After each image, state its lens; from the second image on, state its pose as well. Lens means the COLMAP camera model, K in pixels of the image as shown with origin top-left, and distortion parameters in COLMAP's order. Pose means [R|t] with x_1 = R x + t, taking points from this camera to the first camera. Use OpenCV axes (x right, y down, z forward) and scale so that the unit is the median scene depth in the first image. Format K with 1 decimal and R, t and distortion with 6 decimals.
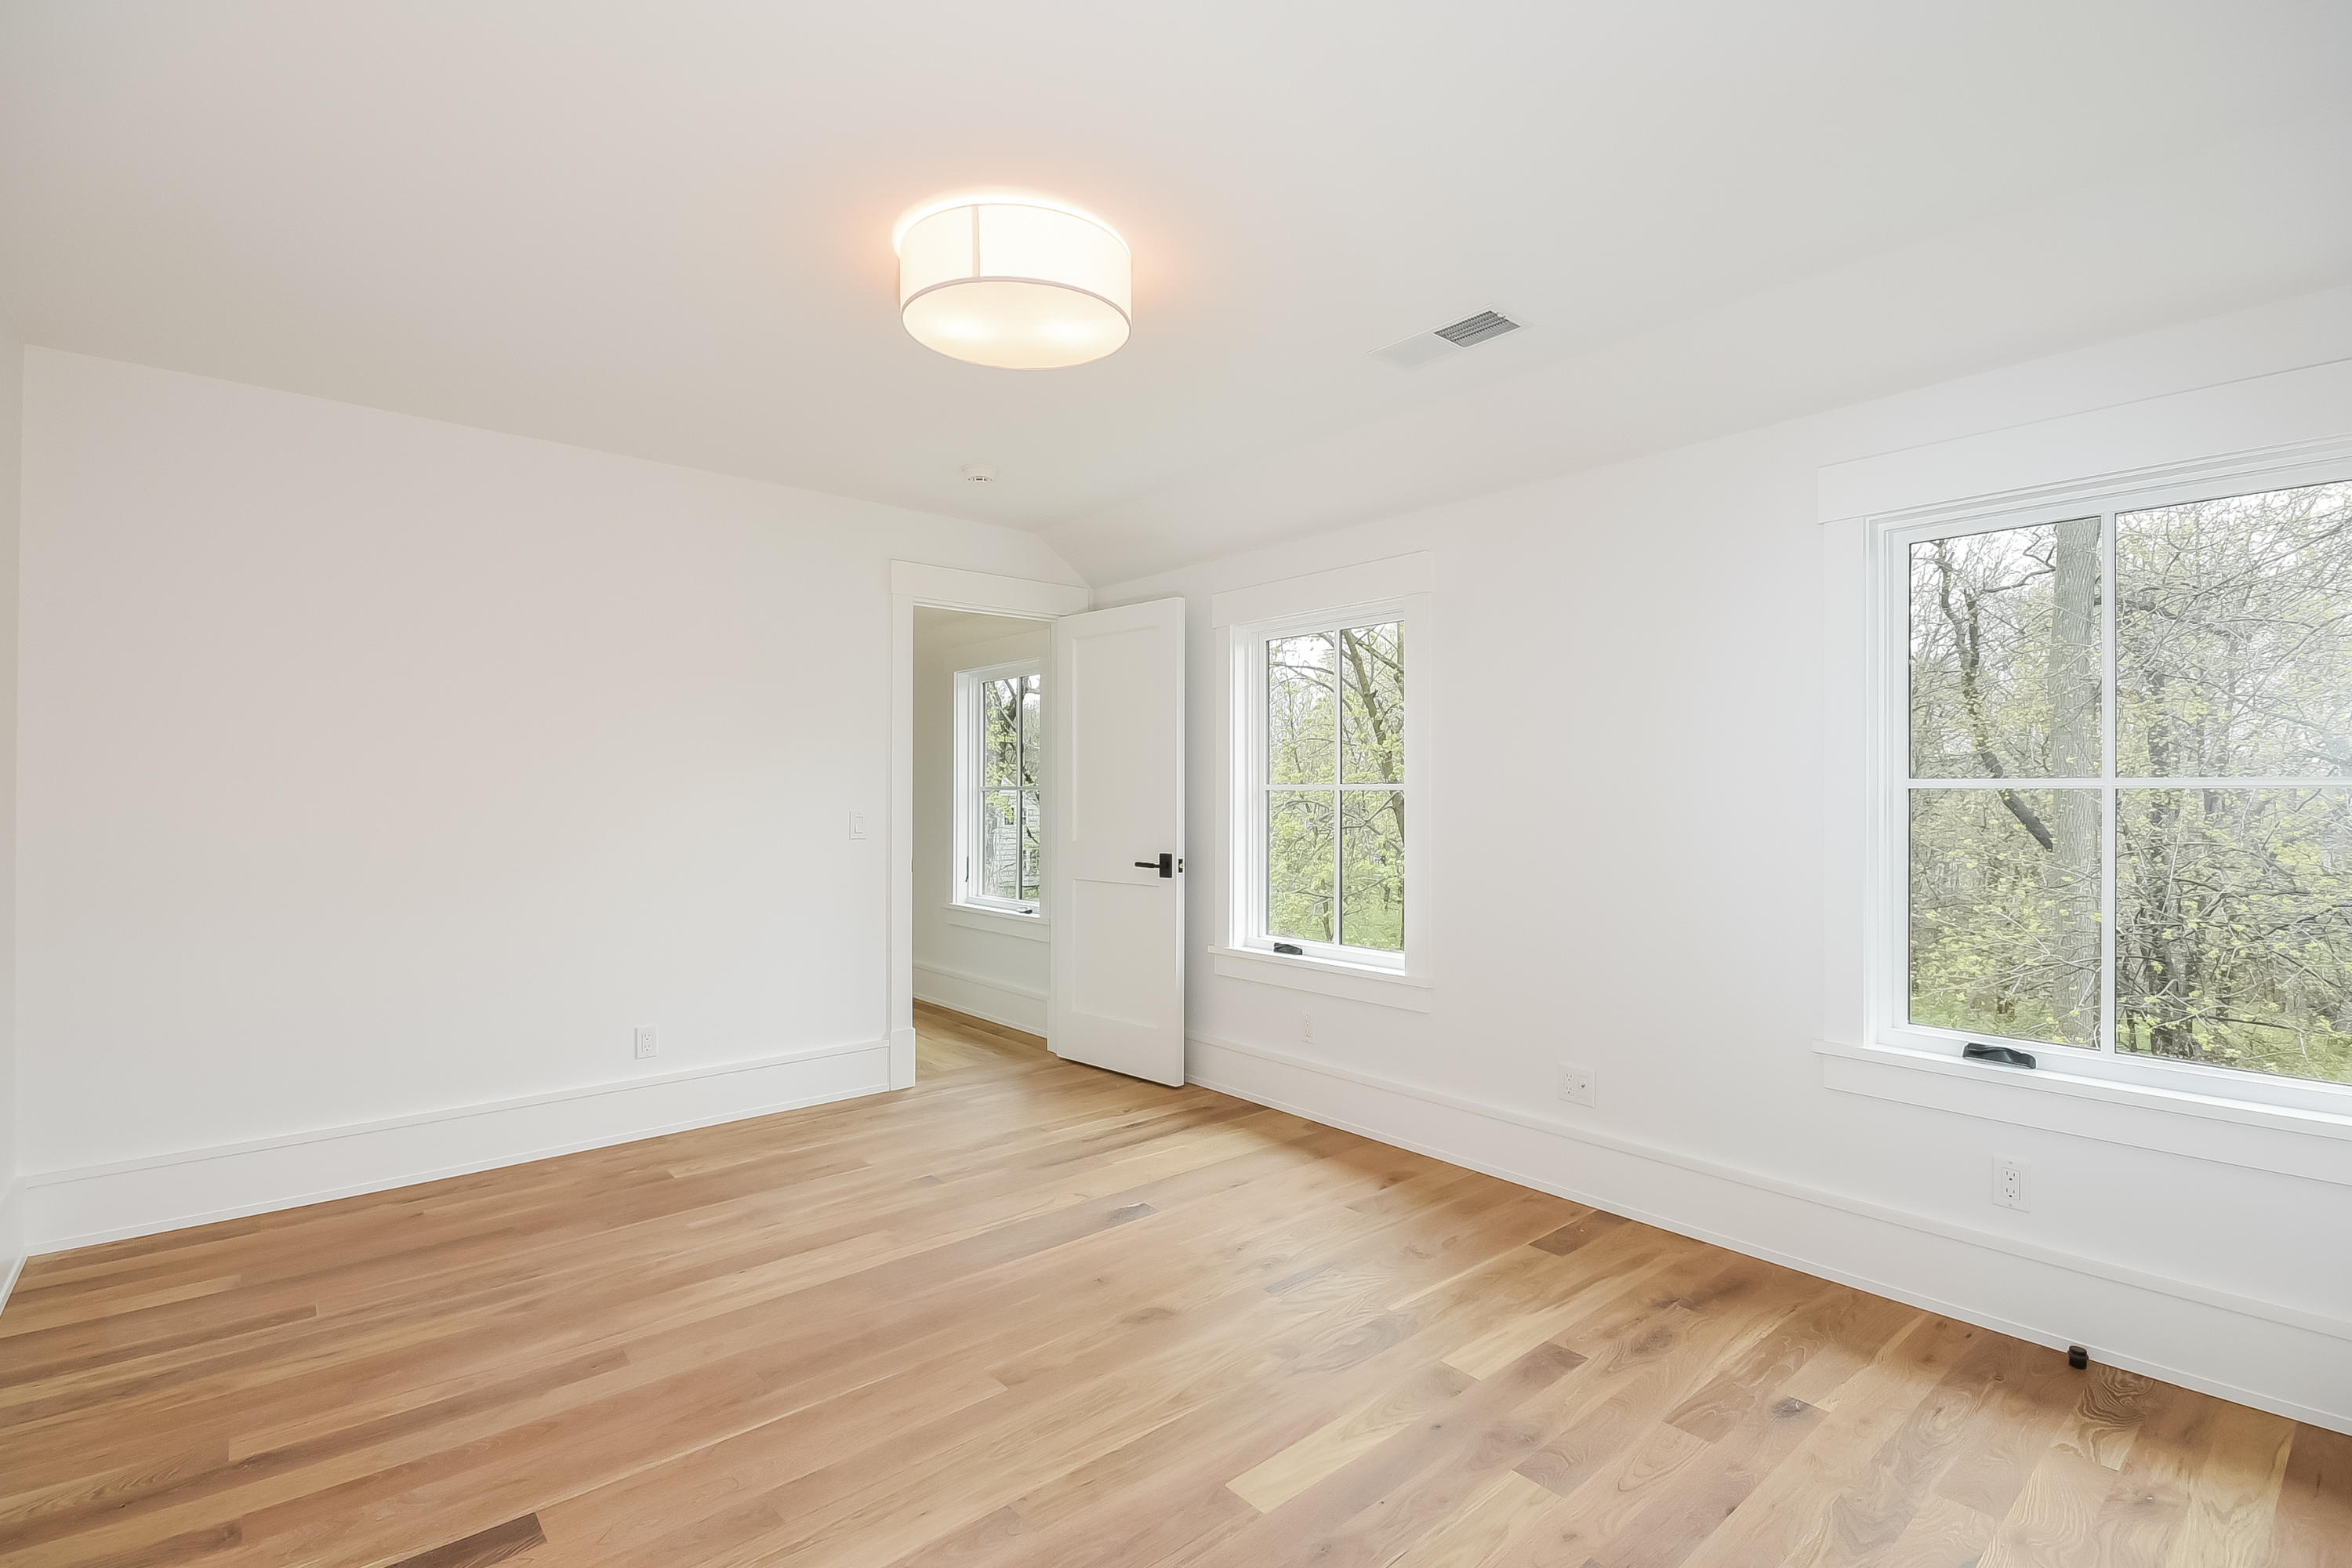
lens RADIAL K [[1074.9, 0, 1167.3], [0, 1074.9, 792.3], [0, 0, 1]] dist [-0.001001, -0.000105]
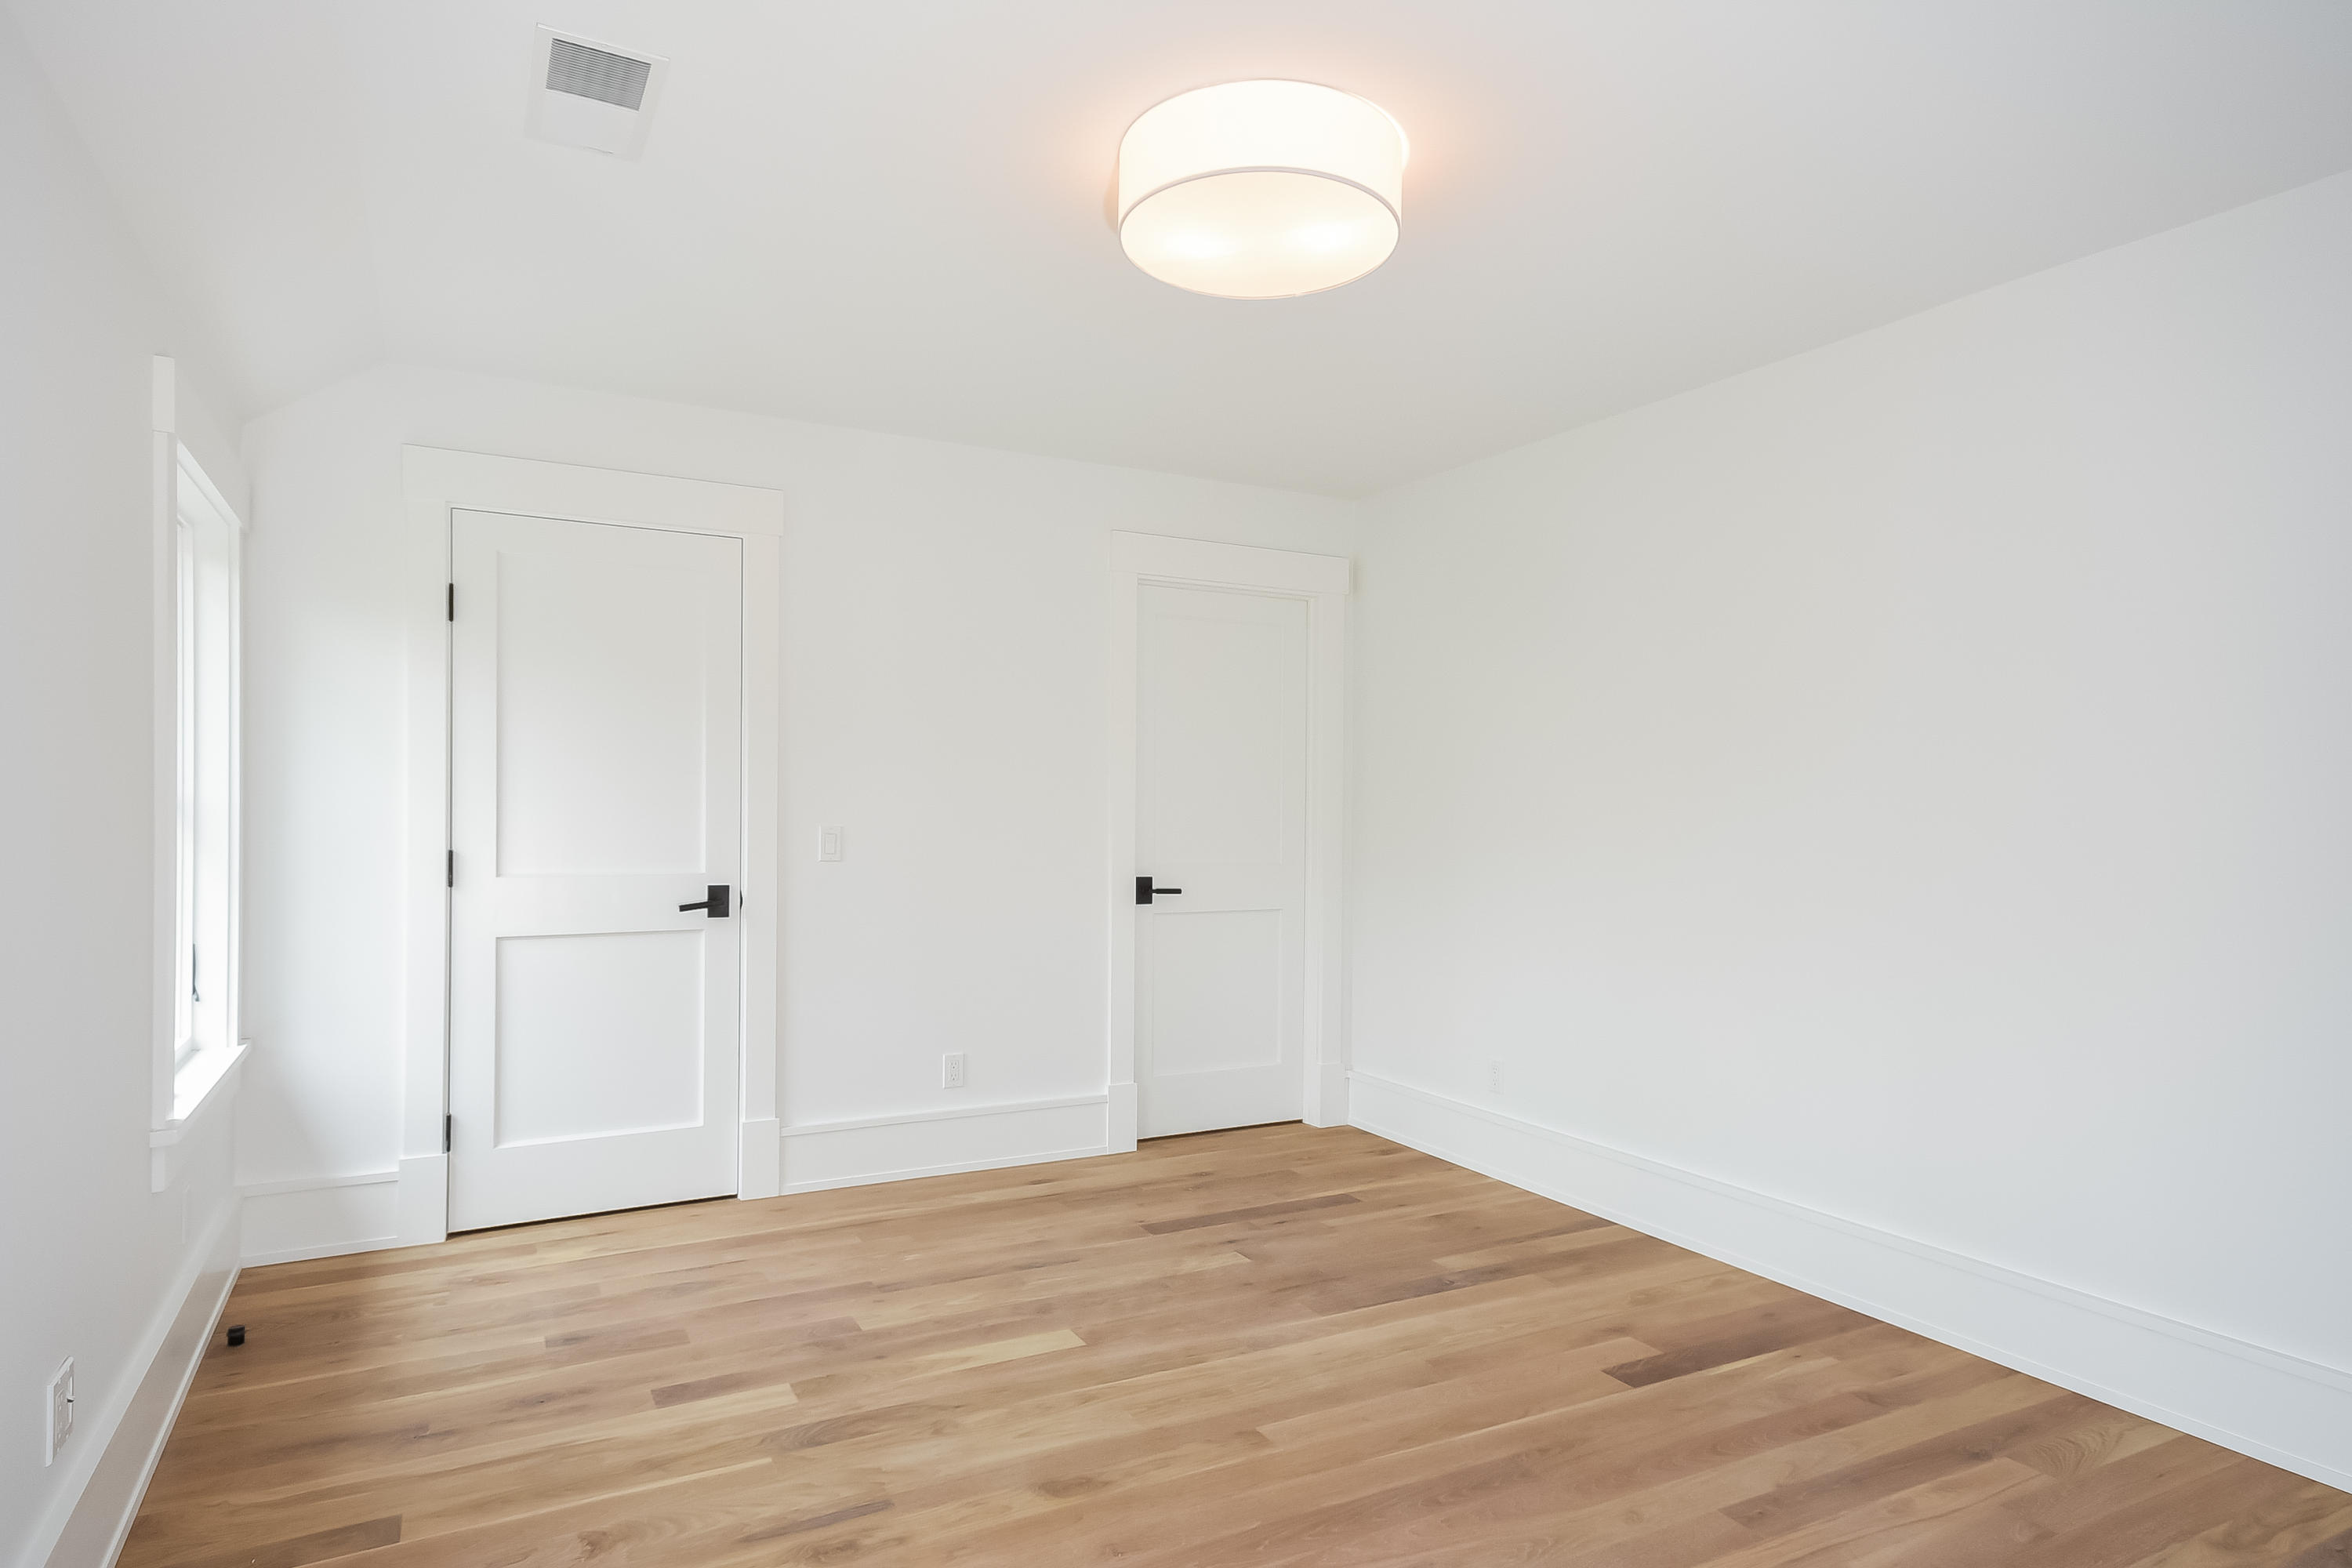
lens RADIAL K [[1372.7, 0, 1176.7], [0, 1372.7, 794.7], [0, 0, 1]] dist [-0.000523, 0.000105]
pose [[-0.980311, -0.007313, 0.197324, -0.325172], [-0.009248, 0.999918, -0.008888, 0.005843], [-0.197243, -0.010538, -0.980298, 2.277582]]
